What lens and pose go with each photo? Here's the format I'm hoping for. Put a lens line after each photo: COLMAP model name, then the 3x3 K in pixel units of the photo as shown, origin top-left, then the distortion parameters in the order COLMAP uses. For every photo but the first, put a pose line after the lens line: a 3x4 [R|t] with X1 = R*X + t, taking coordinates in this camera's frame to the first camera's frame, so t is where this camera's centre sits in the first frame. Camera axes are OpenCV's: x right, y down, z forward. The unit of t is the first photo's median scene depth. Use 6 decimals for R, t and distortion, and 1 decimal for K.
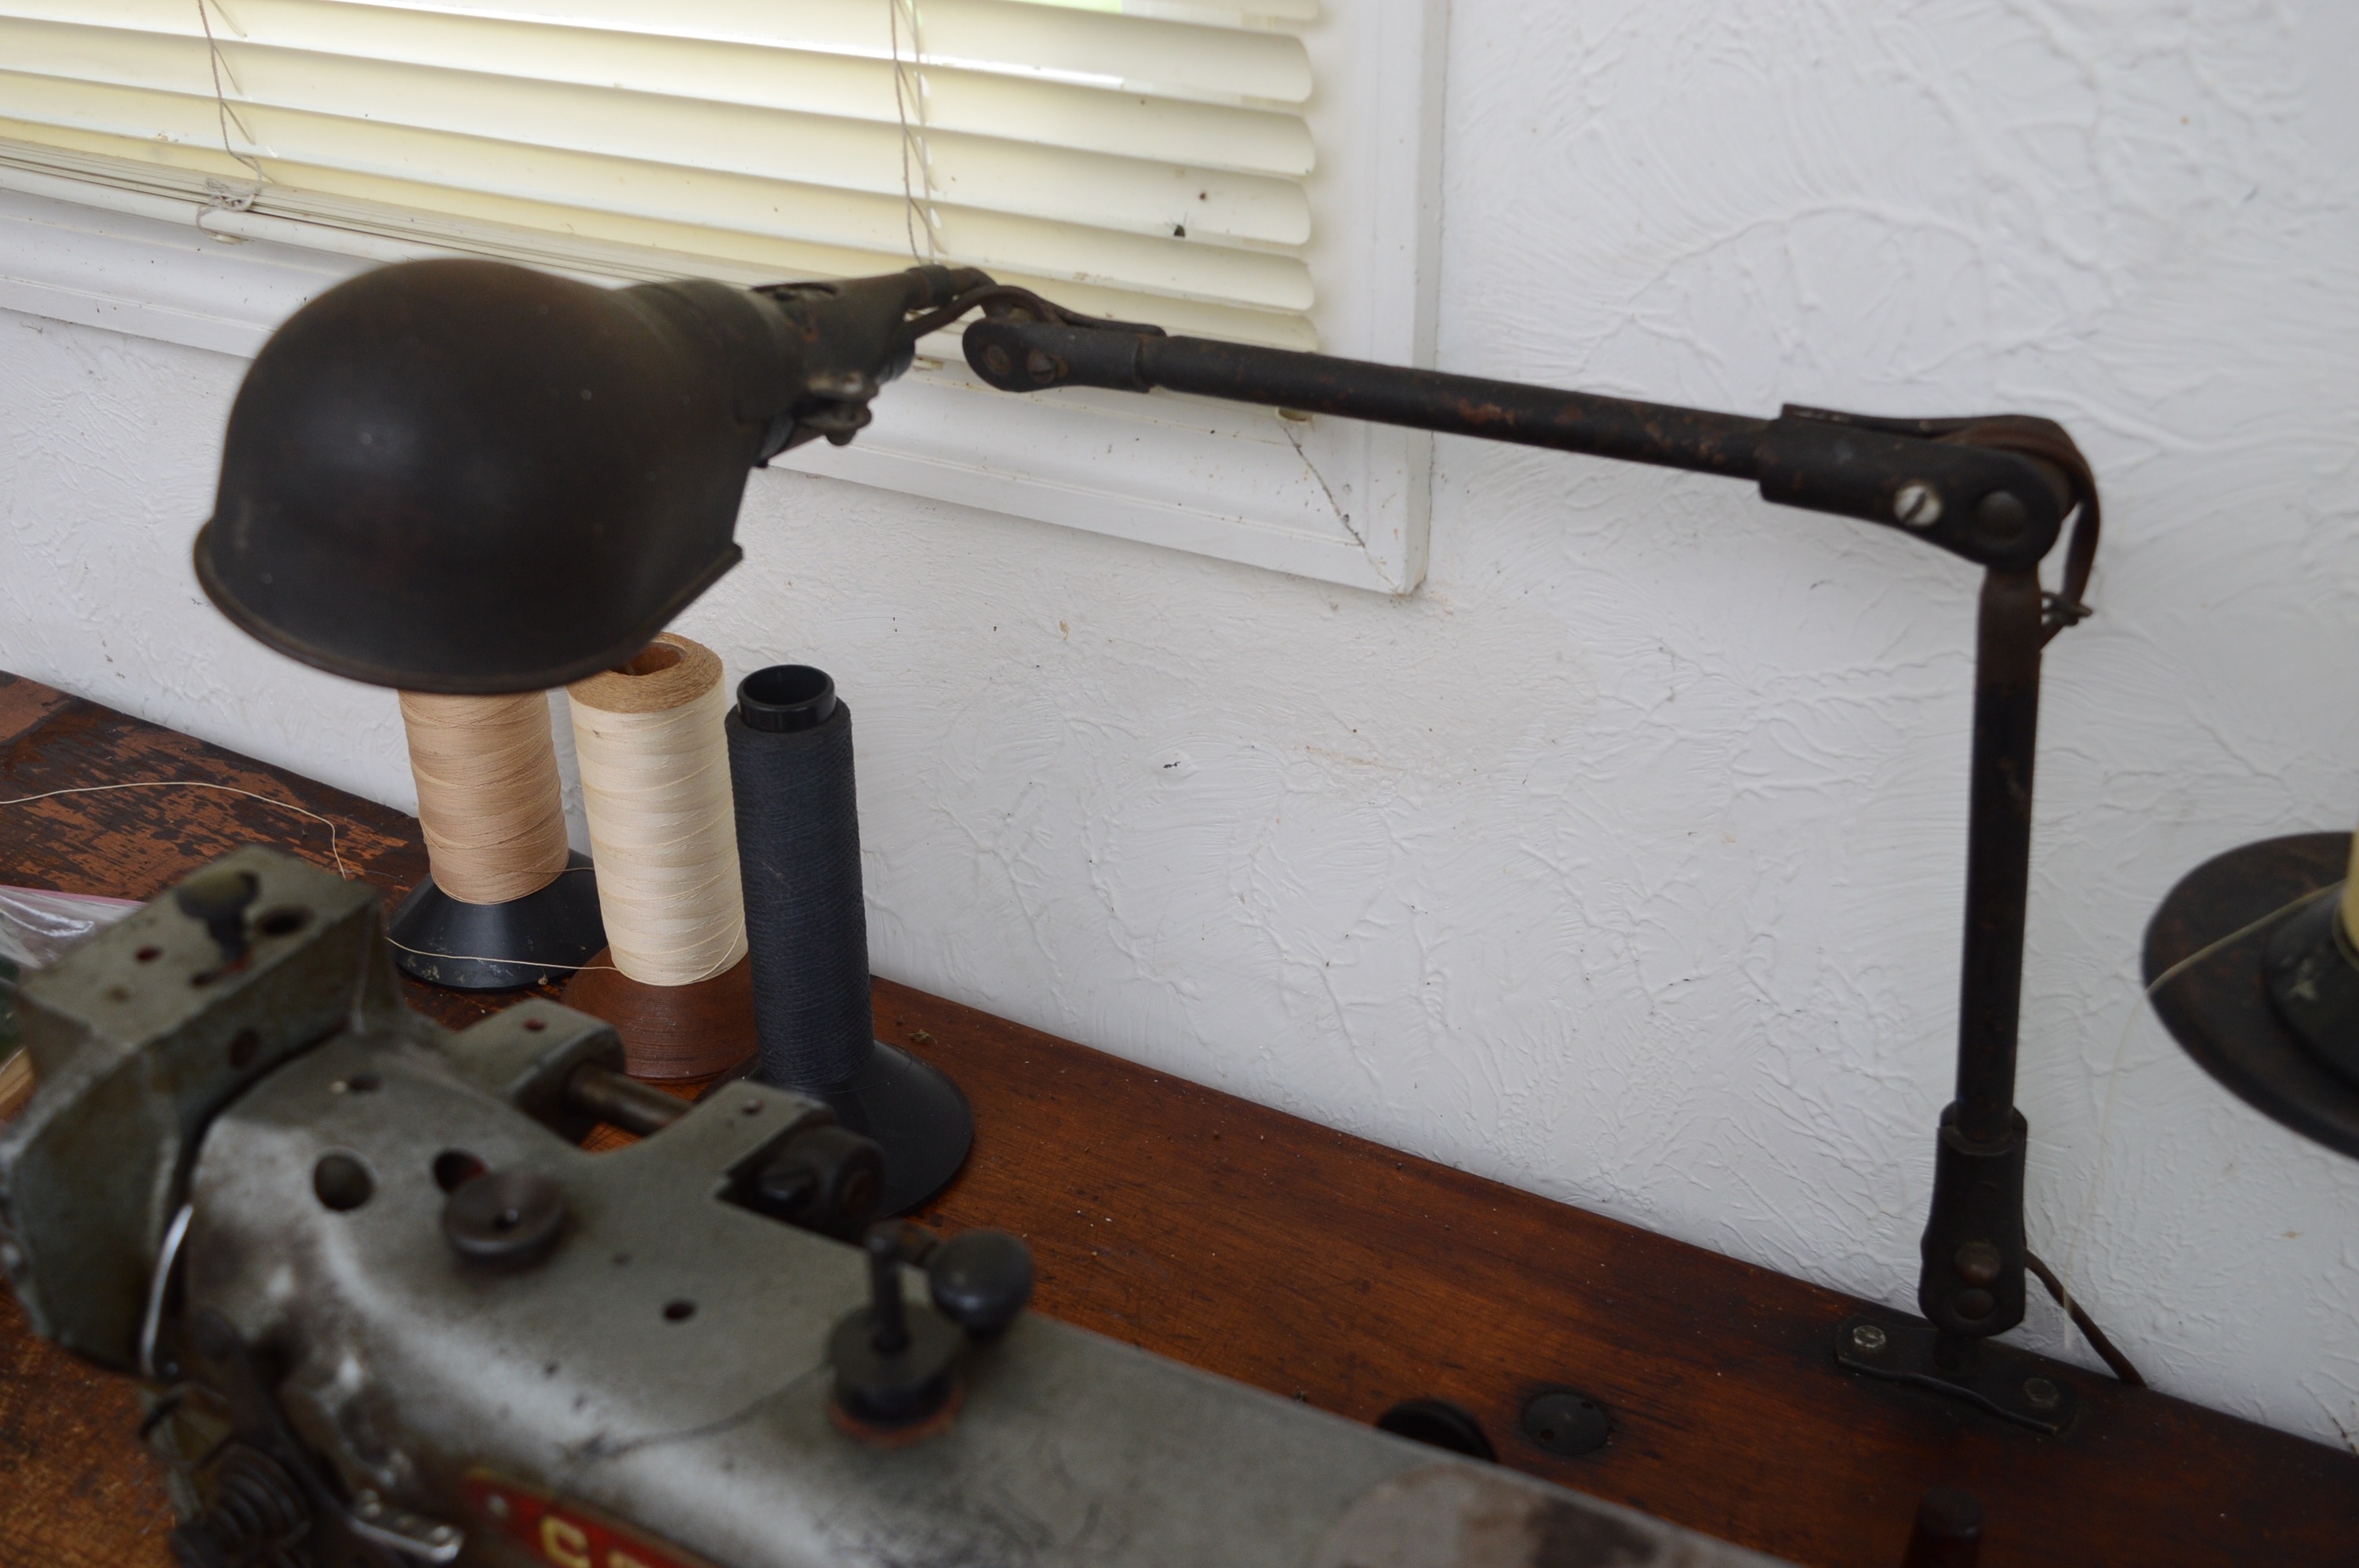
lens RADIAL K [[2390.8, 0, 1182.2], [0, 2390.8, 778.6], [0, 0, 1]] dist [-0.071207, 0.000000]
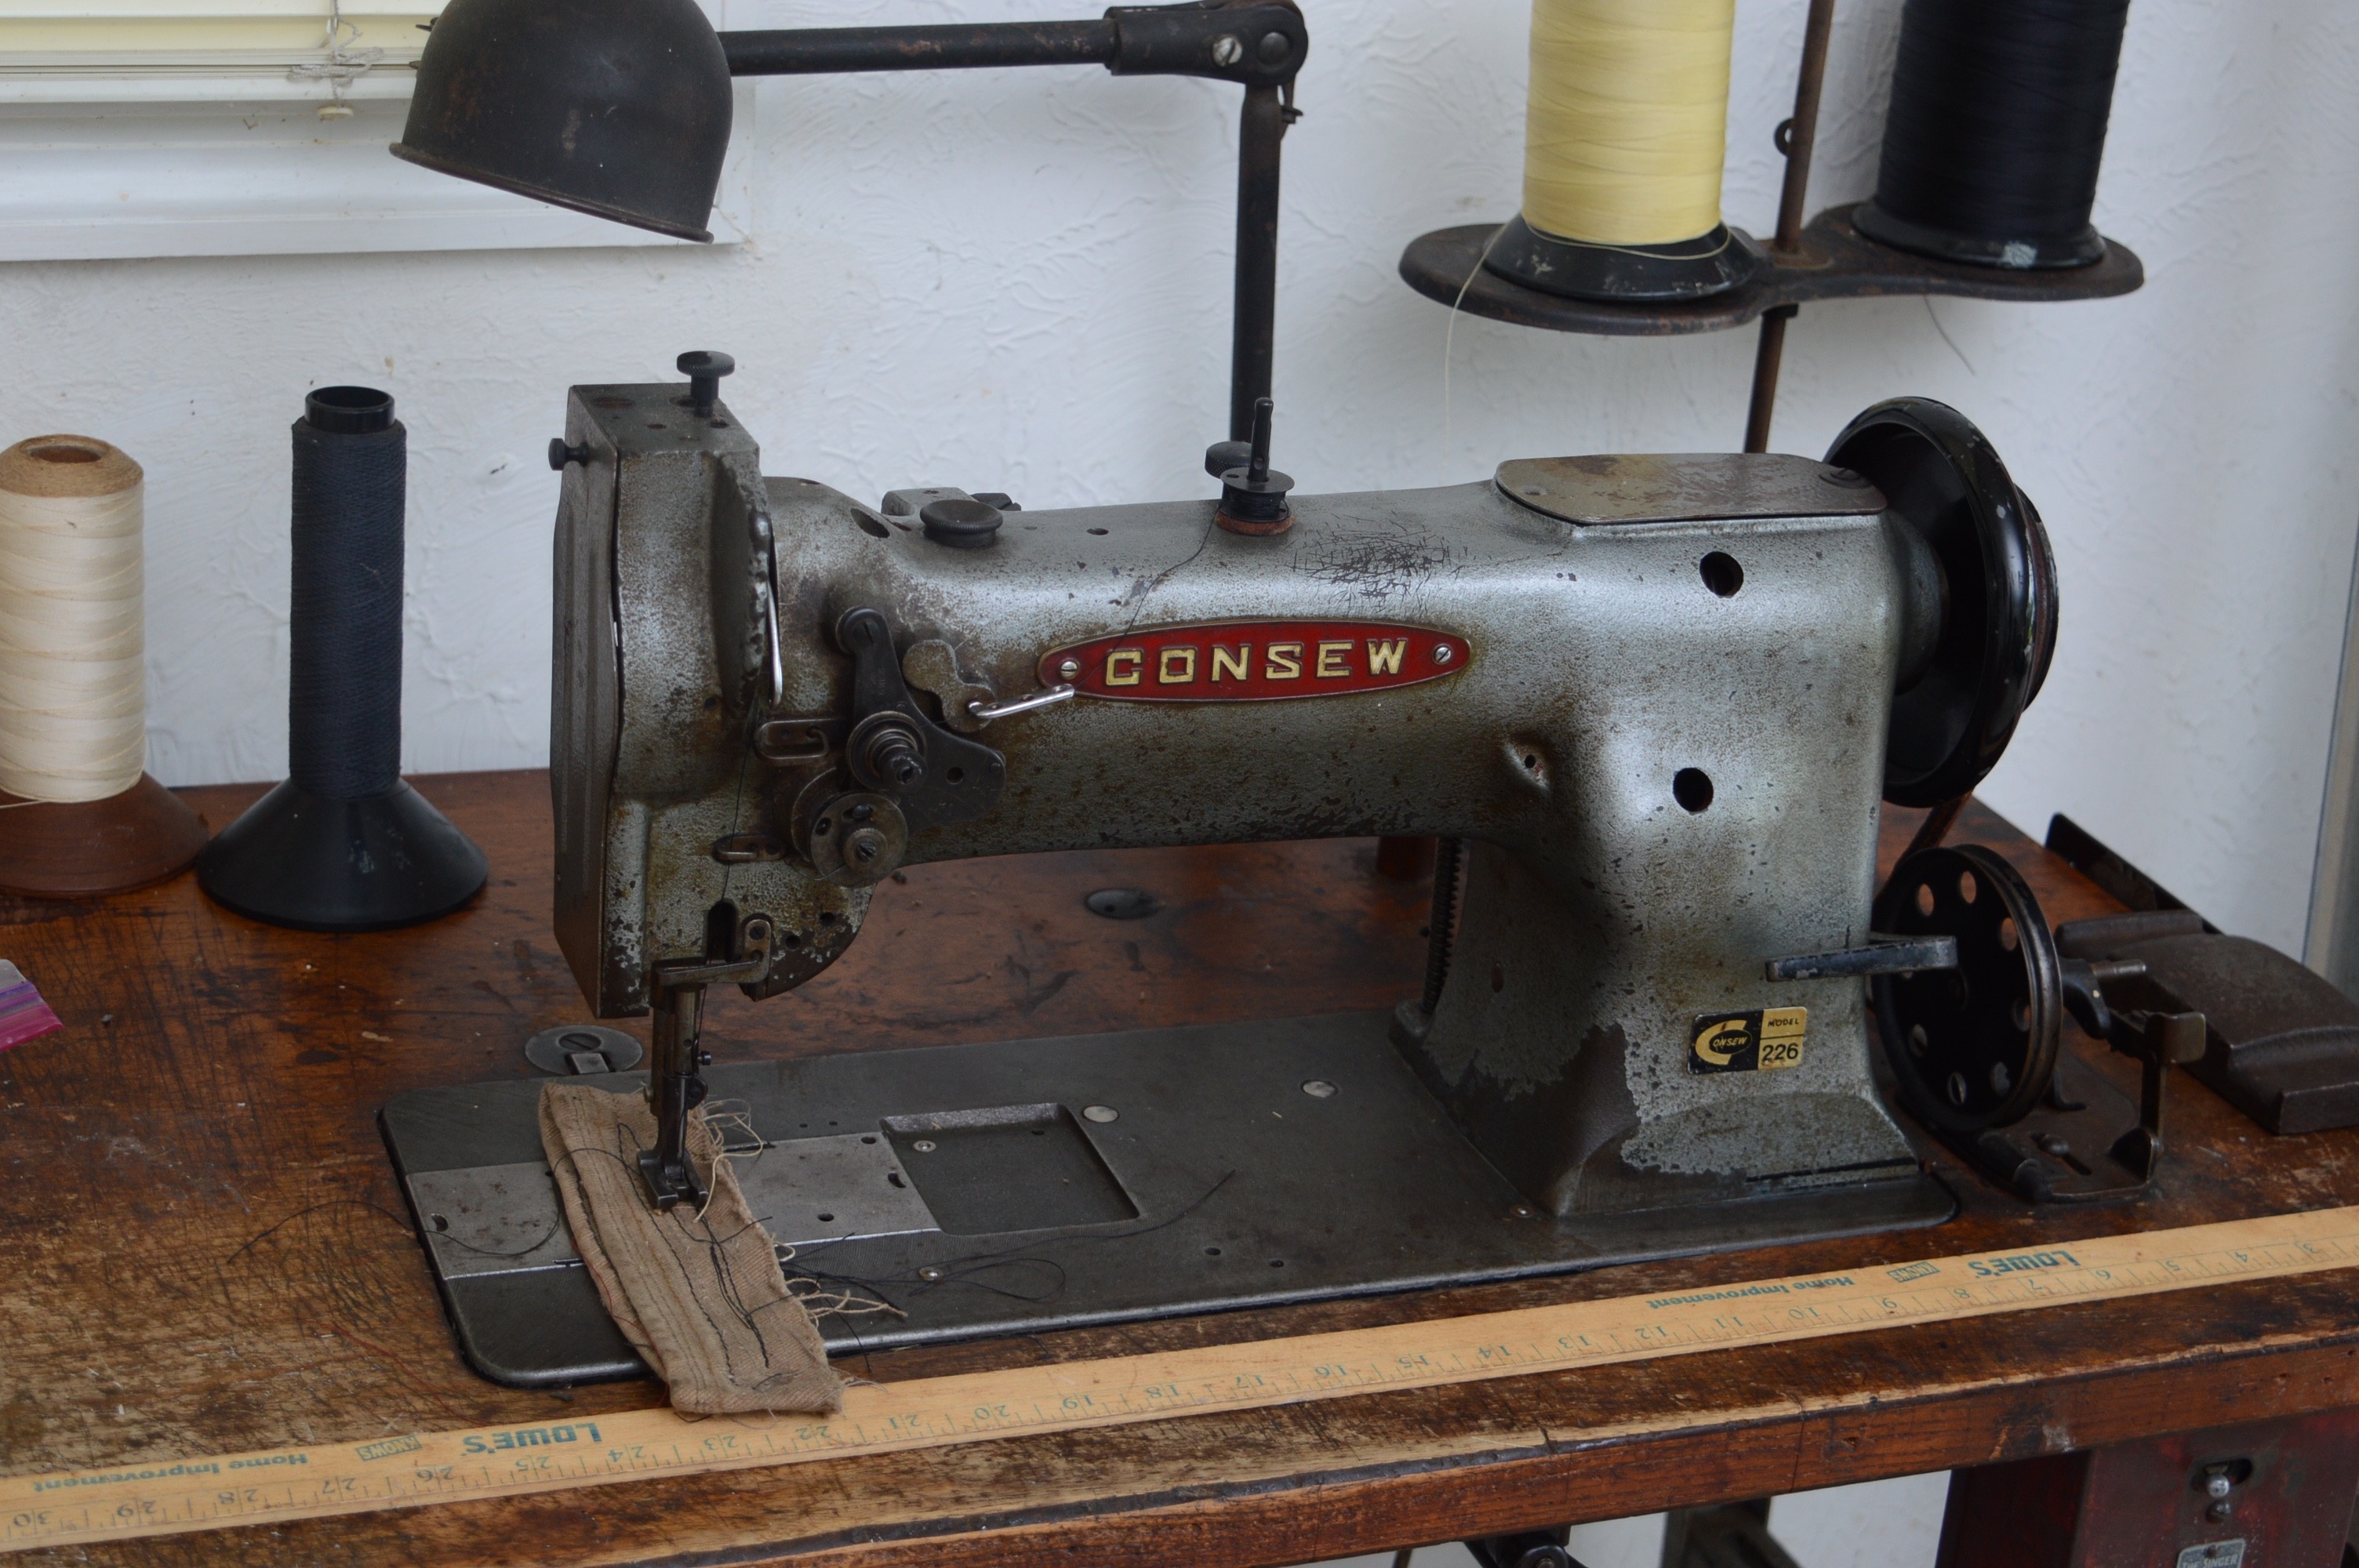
lens RADIAL K [[3827.9, 0, 1181.2], [0, 3827.9, 780.9], [0, 0, 1]] dist [-0.000391, 0.000000]
pose [[0.651997, -0.230590, 0.722308, -1.315641], [0.302088, 0.952760, 0.031478, 0.203137], [-0.695445, 0.197677, 0.690855, -0.493968]]
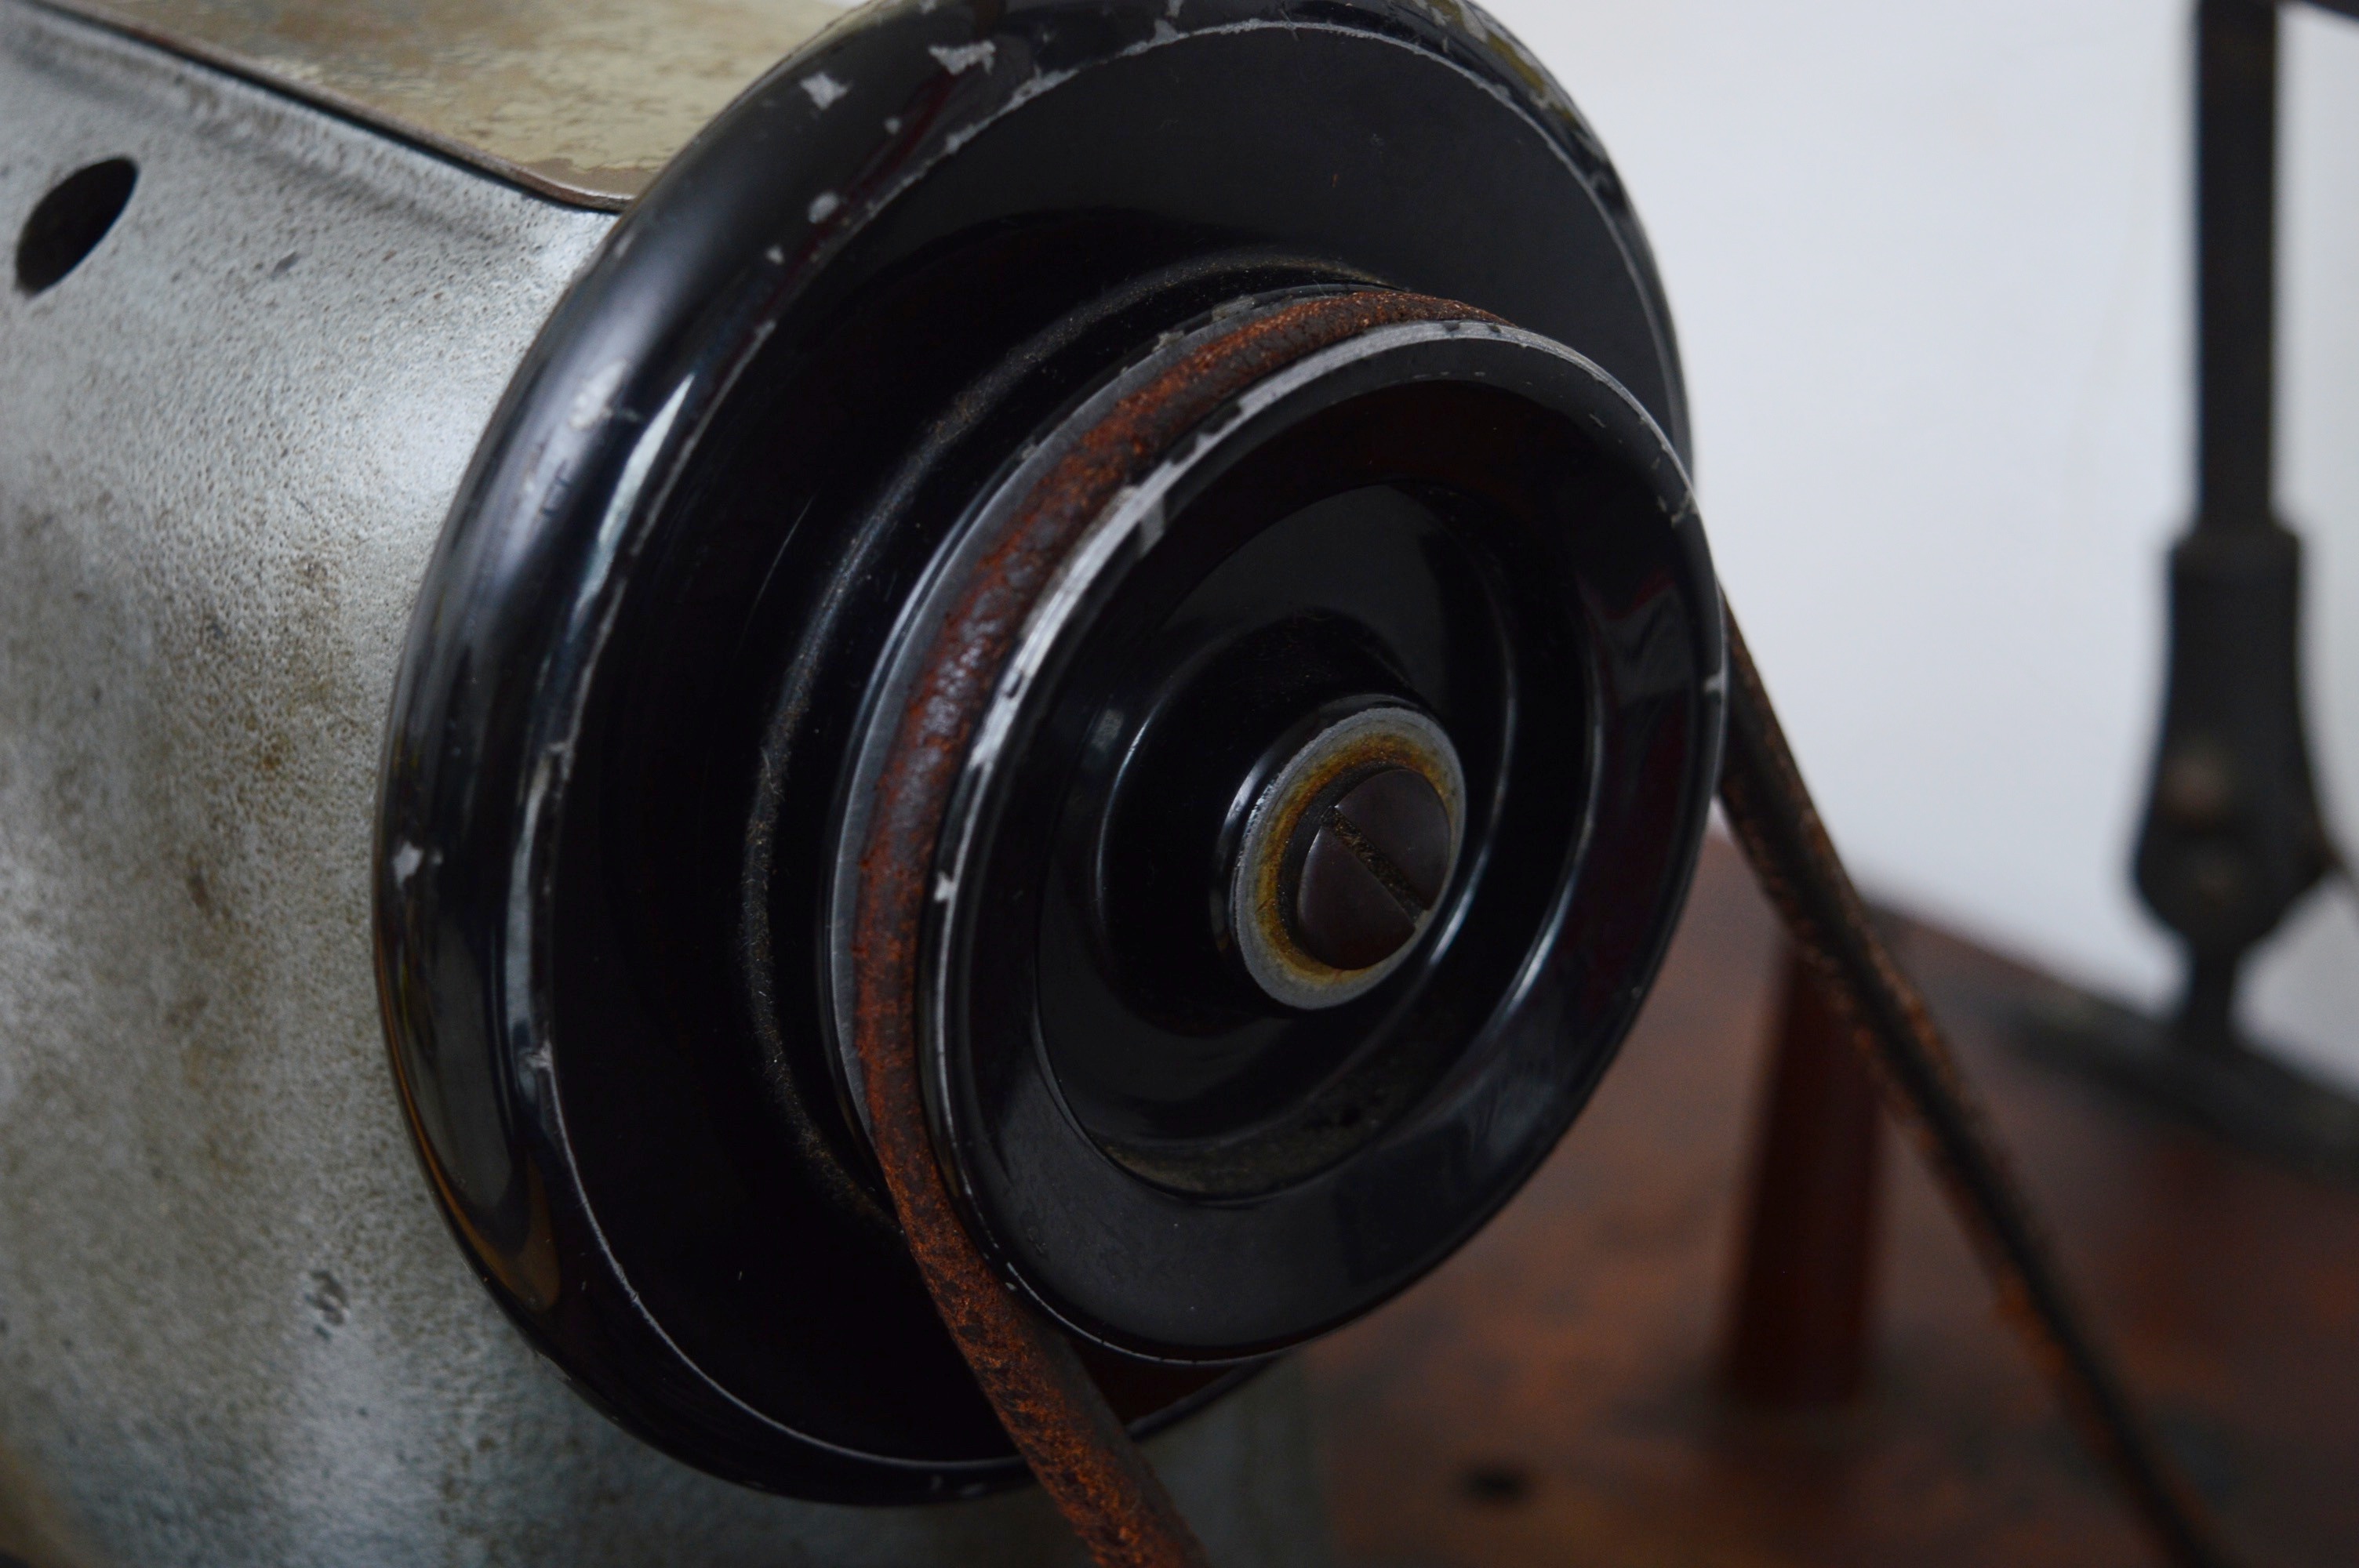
lens RADIAL K [[3827.9, 0, 1169.6], [0, 3827.9, 779.5], [0, 0, 1]] dist [-0.000391, 0.000000]
pose [[0.938503, 0.164122, -0.303771, 0.365876], [-0.198950, 0.976115, -0.087281, 0.325362], [0.282191, 0.142349, 0.948739, 0.069471]]
